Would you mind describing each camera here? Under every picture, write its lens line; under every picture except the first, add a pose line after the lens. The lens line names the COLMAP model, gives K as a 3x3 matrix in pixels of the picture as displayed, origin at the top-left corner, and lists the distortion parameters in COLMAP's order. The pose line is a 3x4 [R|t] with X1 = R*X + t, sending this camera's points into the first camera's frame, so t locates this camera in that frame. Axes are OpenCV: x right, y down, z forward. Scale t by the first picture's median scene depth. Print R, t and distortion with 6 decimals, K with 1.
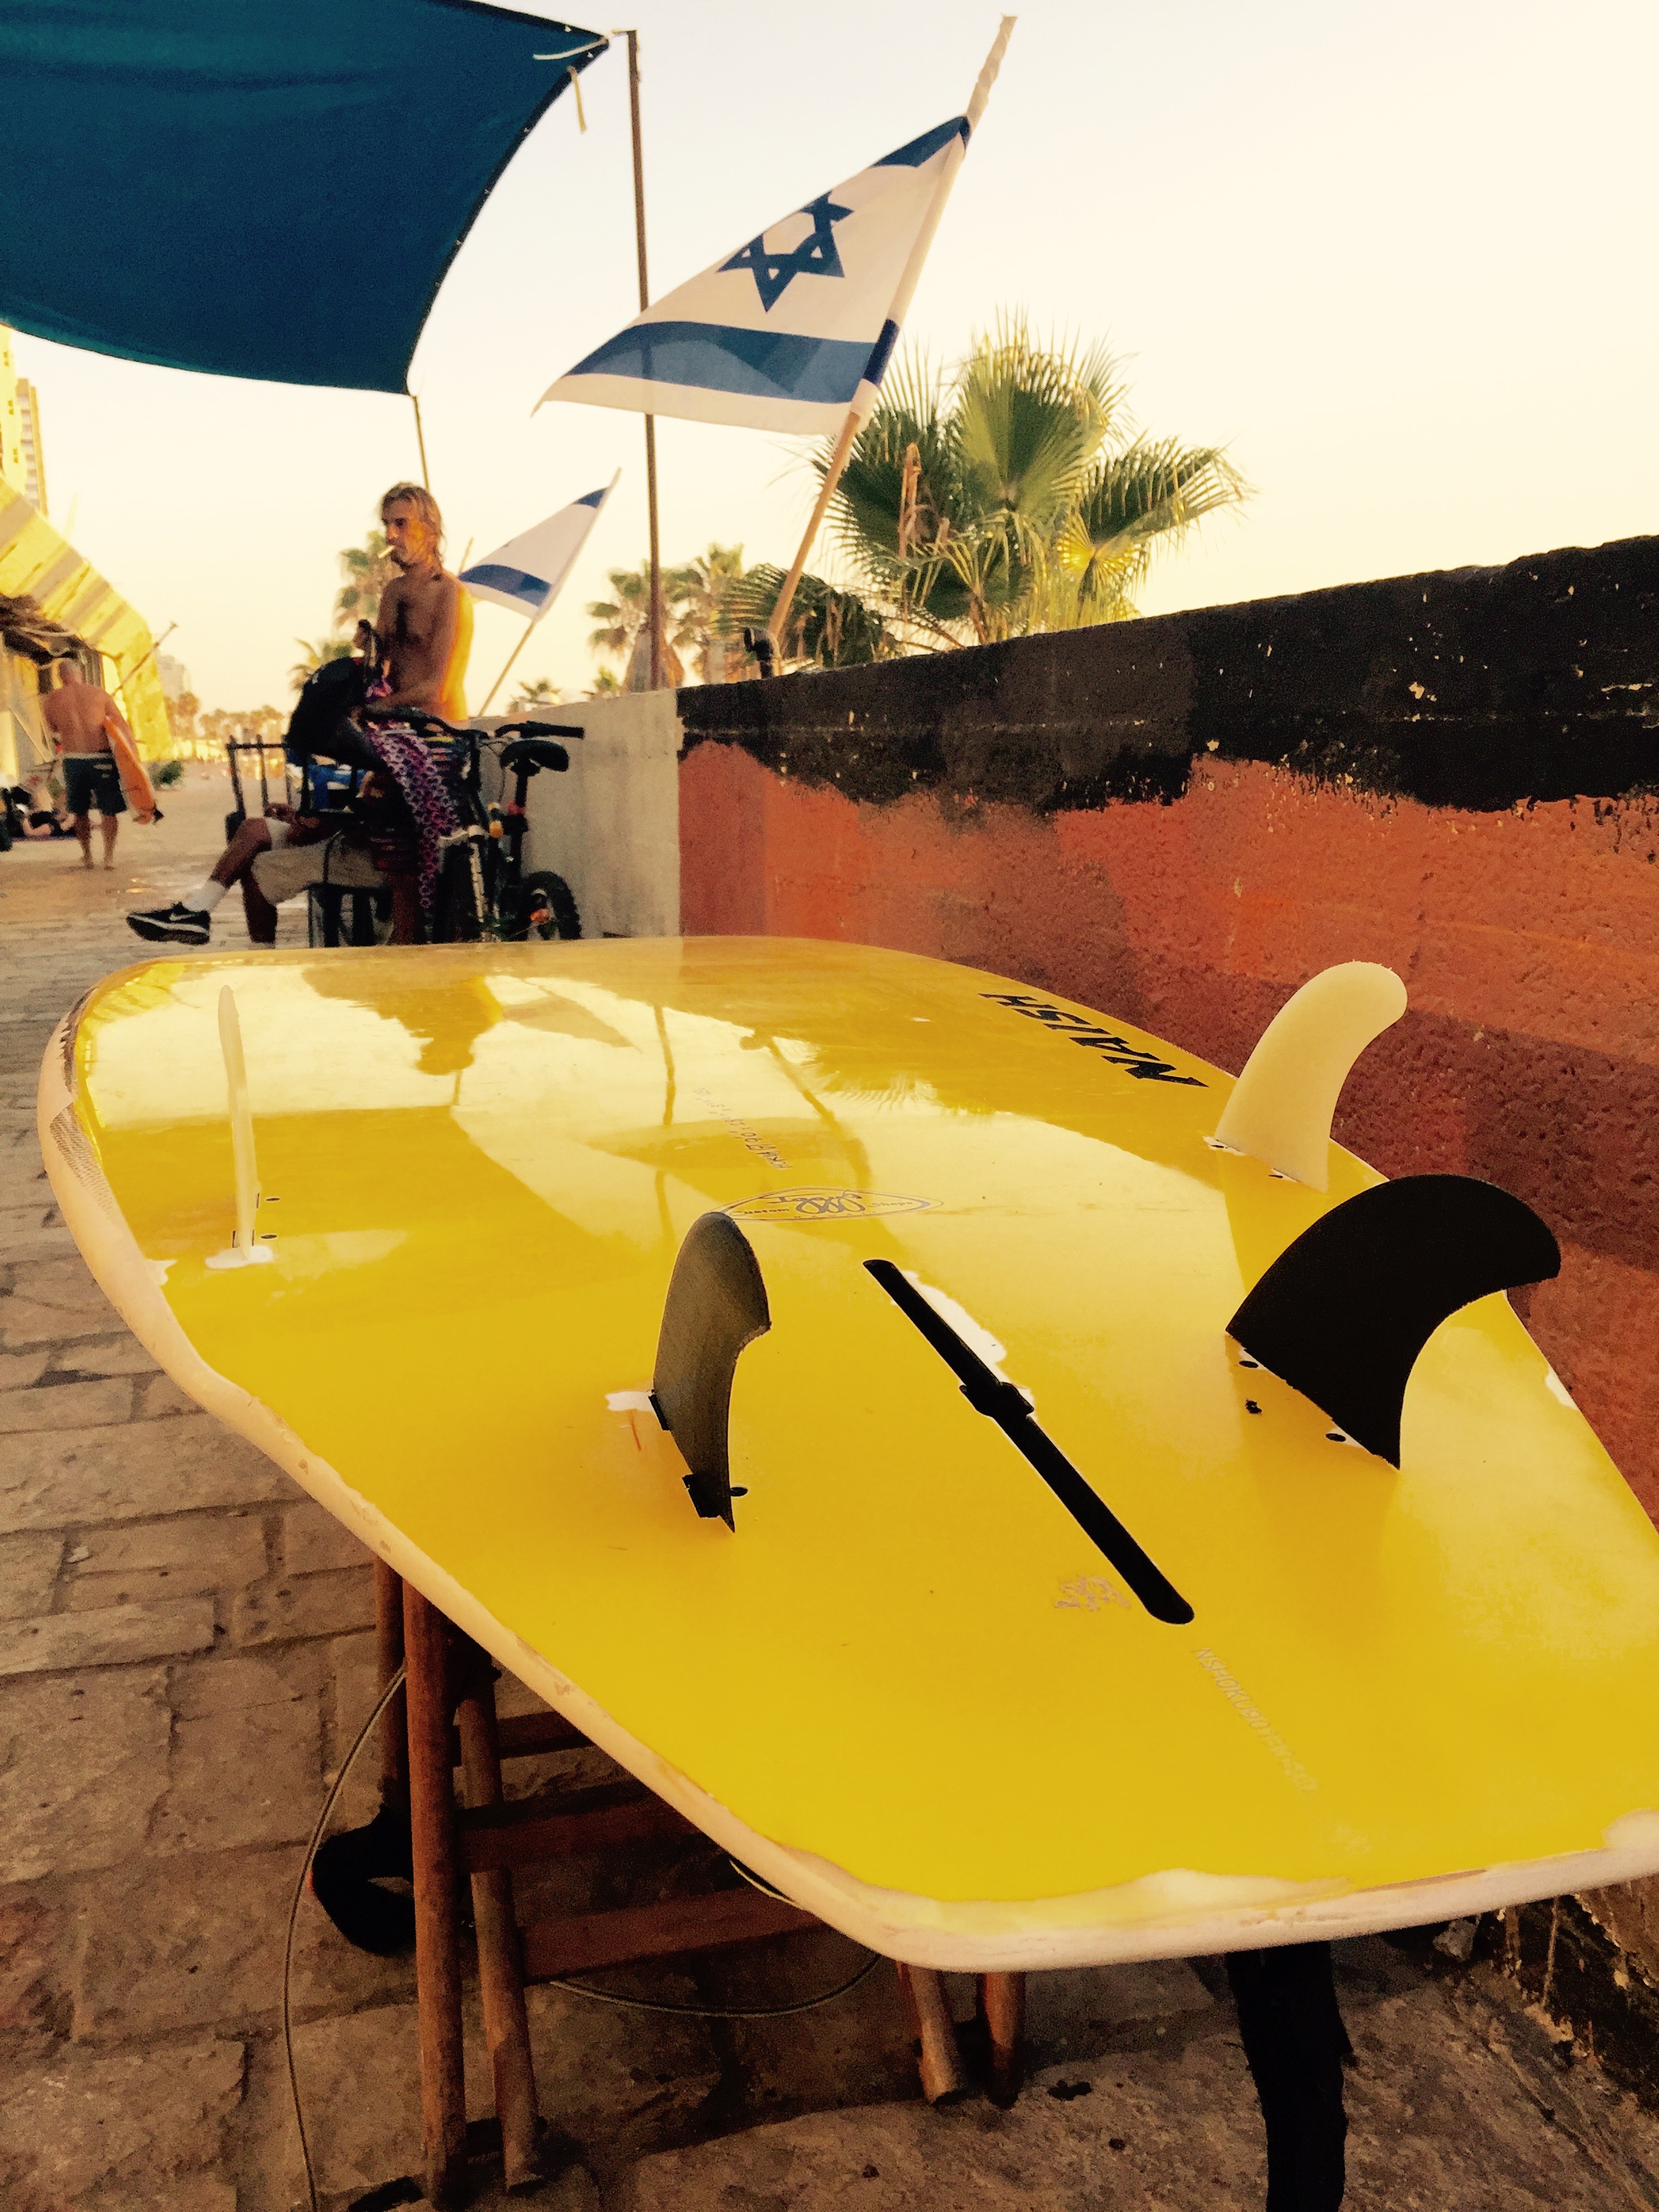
lens RADIAL K [[1895.1, 0, 827.3], [0, 1895.1, 1116.5], [0, 0, 1]] dist [0.020495, -0.005494]
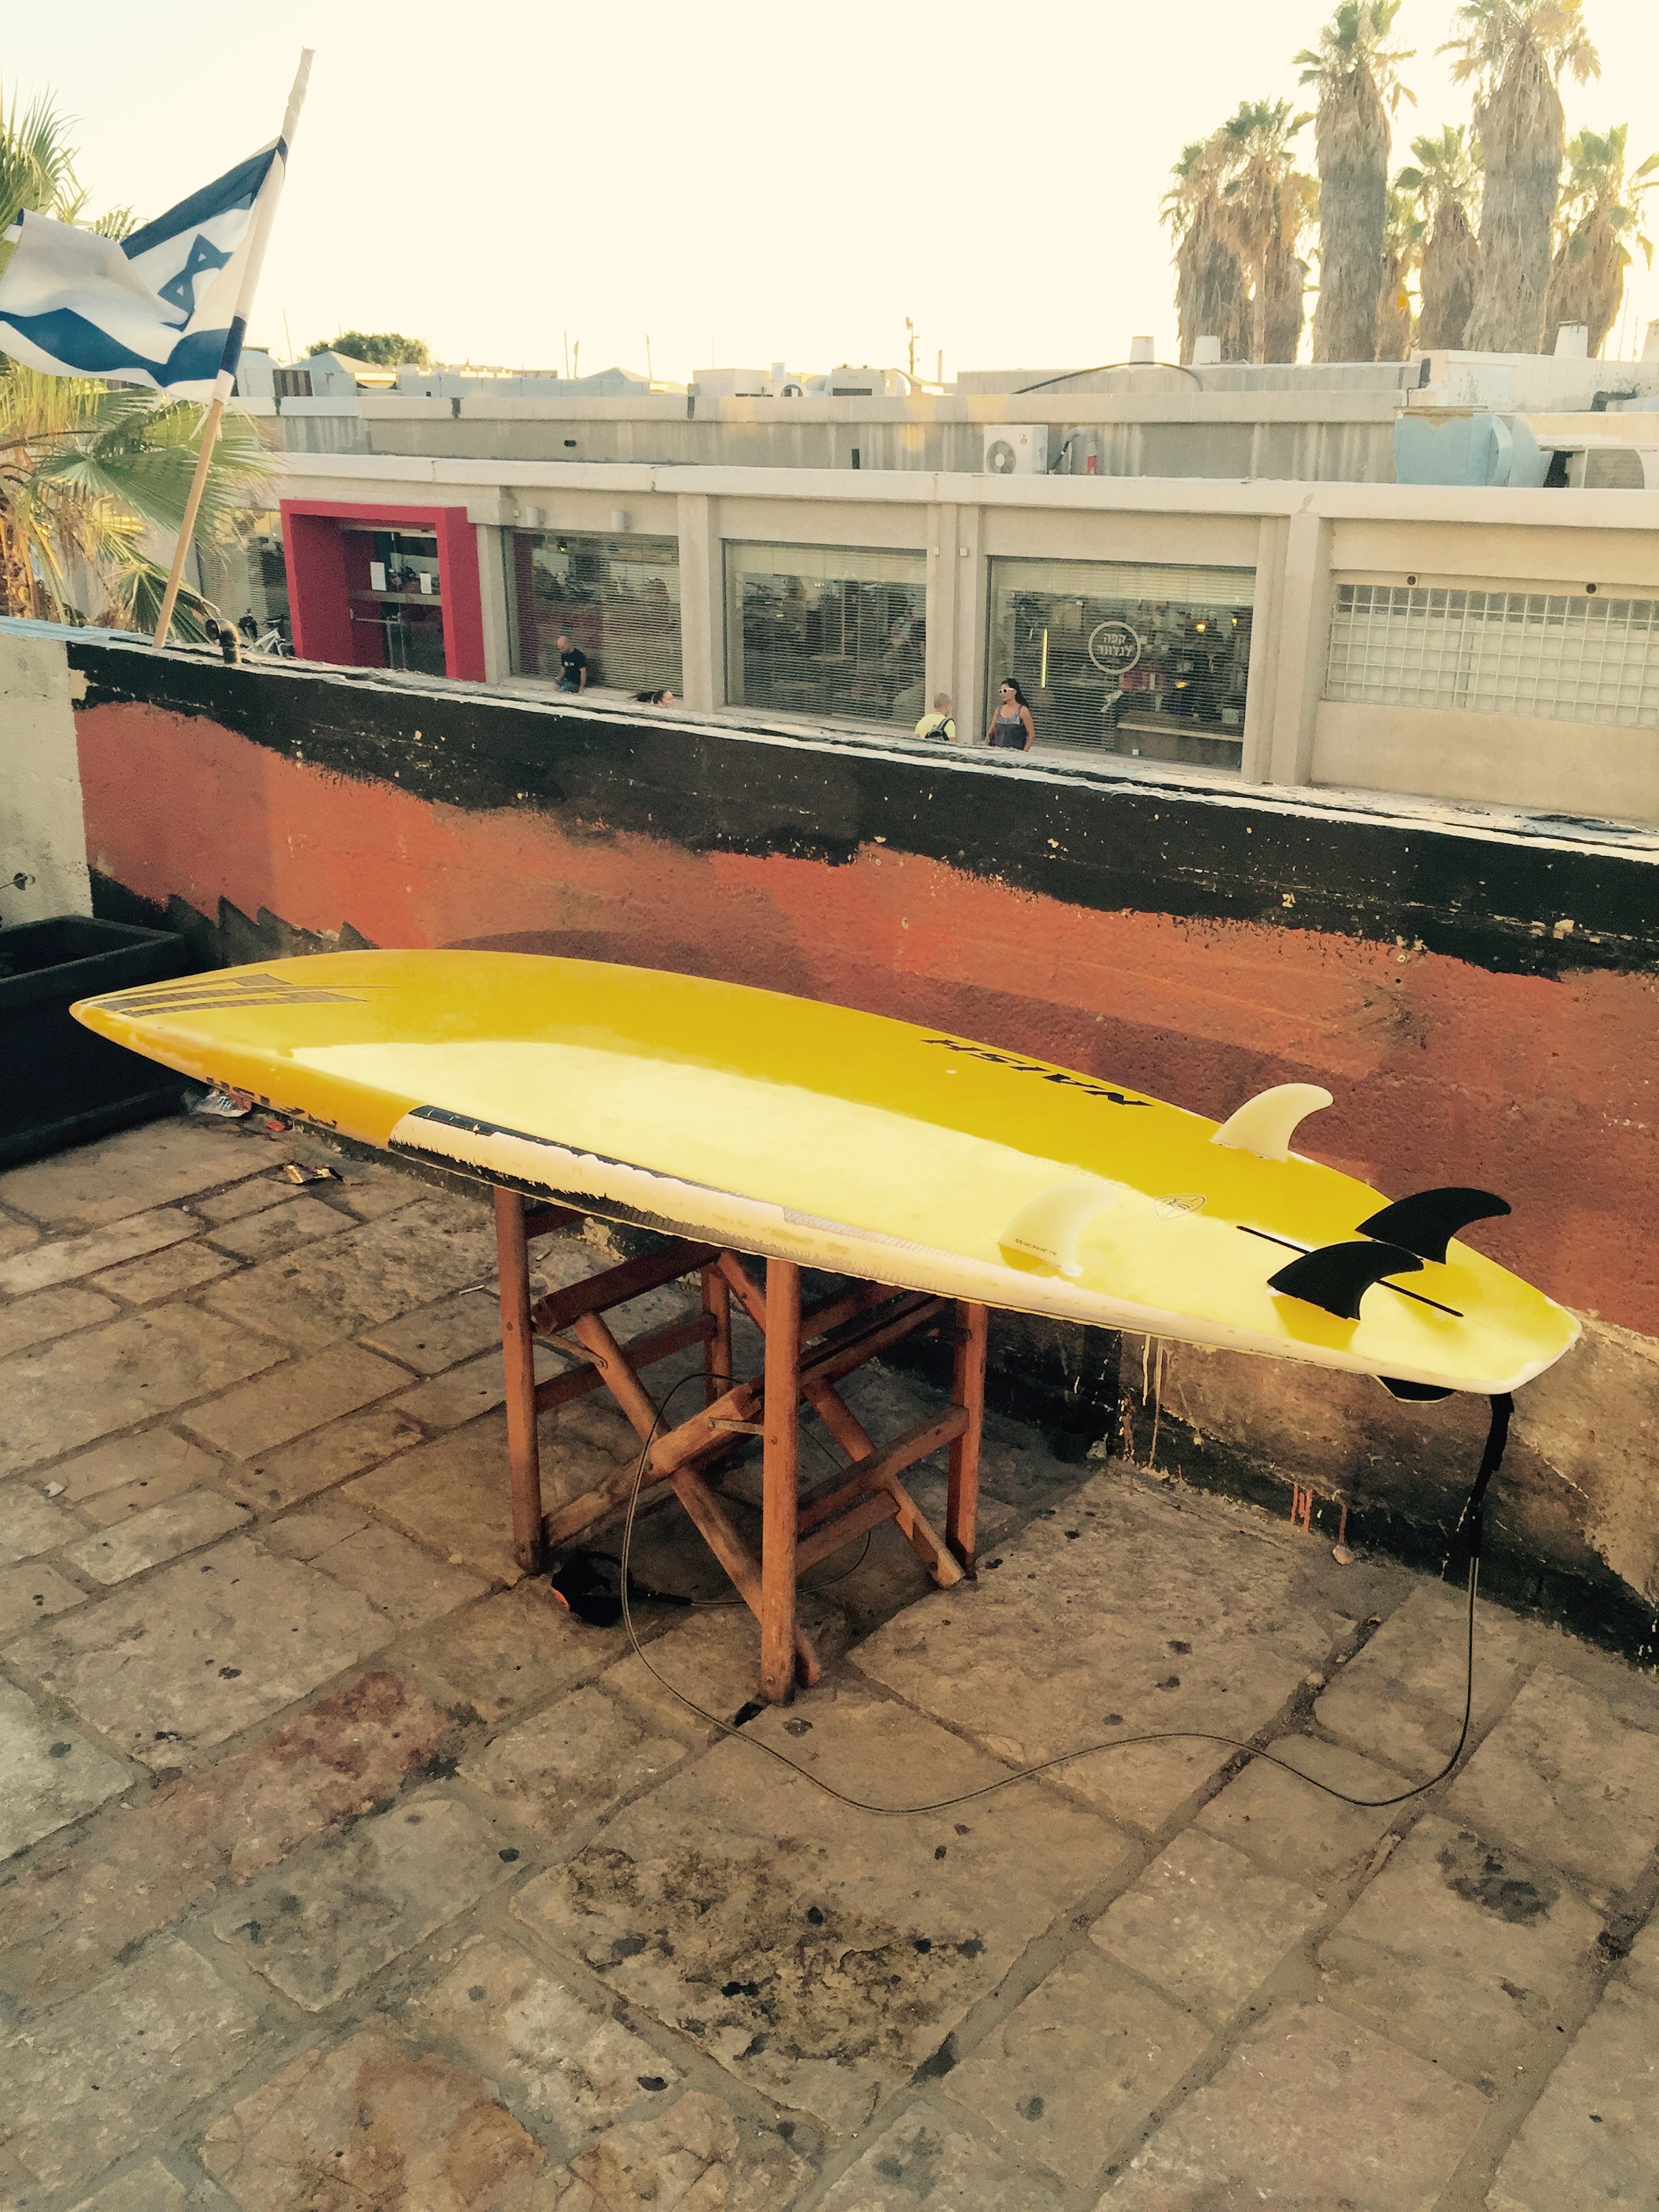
lens RADIAL K [[1895.1, 0, 829.3], [0, 1895.1, 1099.8], [0, 0, 1]] dist [0.020495, -0.005494]
pose [[0.836550, -0.163986, 0.522774, -0.758066], [0.089499, 0.982242, 0.164895, -0.248135], [-0.540531, -0.091155, 0.836371, -0.421522]]
